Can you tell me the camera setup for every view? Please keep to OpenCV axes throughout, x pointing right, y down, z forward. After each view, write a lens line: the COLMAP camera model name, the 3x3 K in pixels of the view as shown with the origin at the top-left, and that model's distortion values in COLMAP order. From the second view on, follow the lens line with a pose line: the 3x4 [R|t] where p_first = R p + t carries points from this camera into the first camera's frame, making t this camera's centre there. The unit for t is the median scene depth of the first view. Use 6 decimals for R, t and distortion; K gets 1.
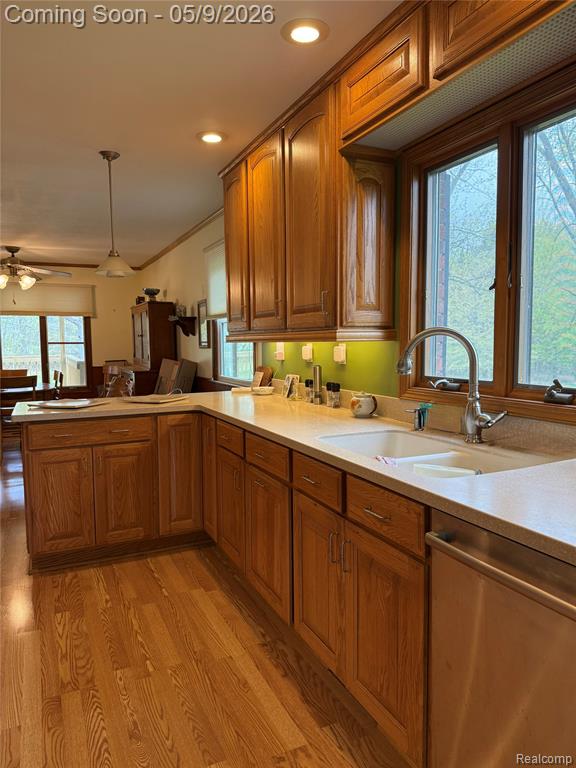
lens RADIAL K [[542.0, 0, 286.2], [0, 542.0, 384.2], [0, 0, 1]] dist [0.066599, -0.029471]
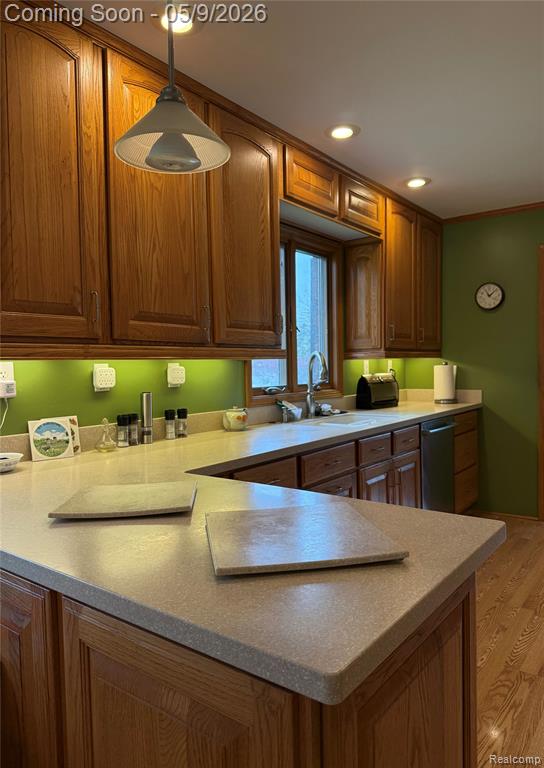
lens RADIAL K [[540.2, 0, 270.7], [0, 540.2, 386.8], [0, 0, 1]] dist [0.009056, 0.005070]
pose [[-0.471477, -0.009950, 0.881822, -0.980762], [0.087563, 0.994467, 0.058037, -0.099346], [-0.877520, 0.104578, -0.467997, 1.701814]]
